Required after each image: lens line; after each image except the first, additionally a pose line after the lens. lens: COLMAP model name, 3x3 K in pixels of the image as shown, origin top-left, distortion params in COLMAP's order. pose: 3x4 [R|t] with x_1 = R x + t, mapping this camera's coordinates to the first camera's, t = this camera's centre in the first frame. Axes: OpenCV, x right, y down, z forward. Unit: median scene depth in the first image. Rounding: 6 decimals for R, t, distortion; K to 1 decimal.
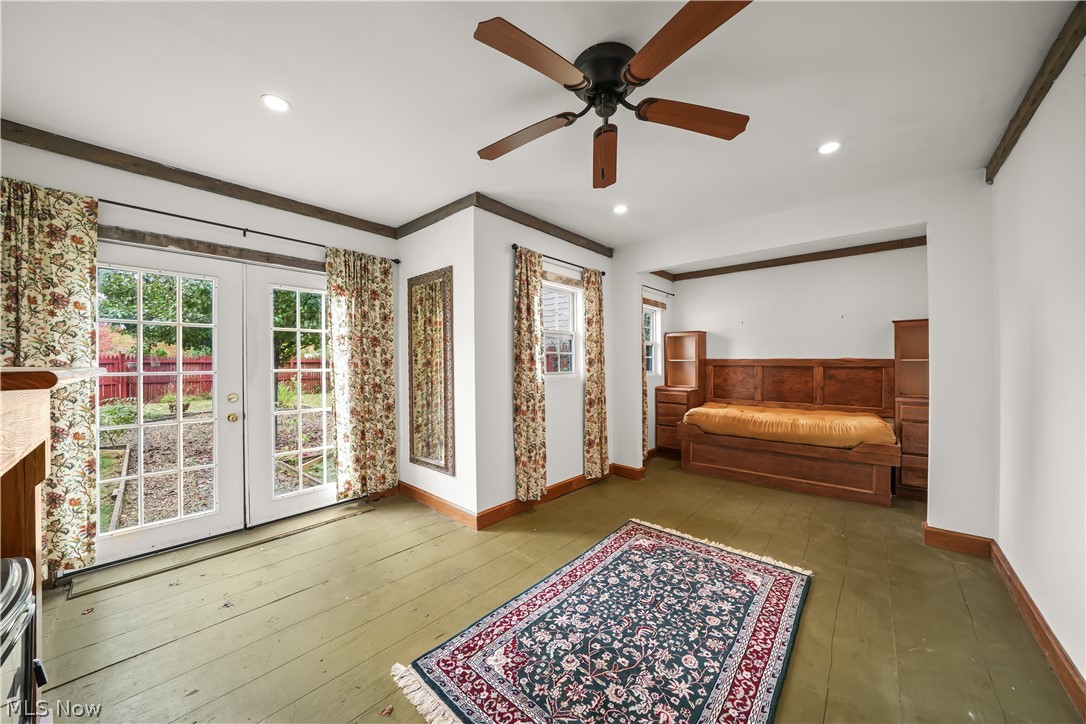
lens RADIAL K [[376.6, 0, 537.4], [0, 376.6, 362.3], [0, 0, 1]] dist [-0.020195, 0.000206]
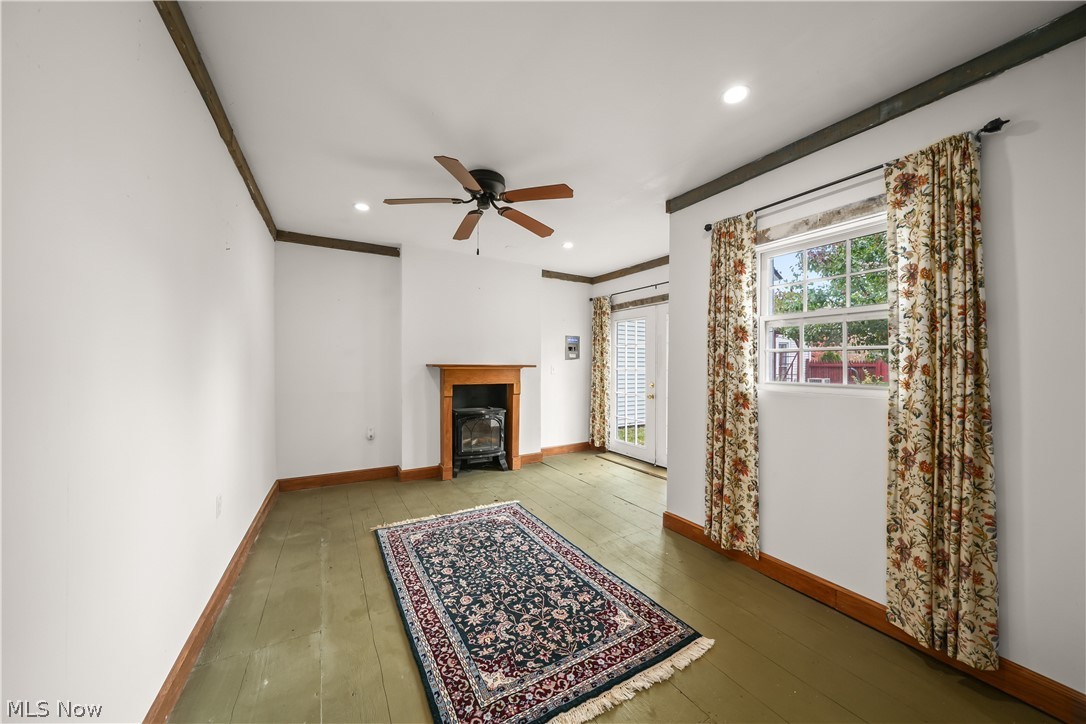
lens RADIAL K [[376.6, 0, 540.4], [0, 376.6, 363.3], [0, 0, 1]] dist [-0.020195, 0.000206]
pose [[-0.313058, -0.002990, -0.949729, 1.342479], [-0.009195, 0.999958, -0.000117, -0.000309], [0.949690, 0.008696, -0.313072, 1.432584]]
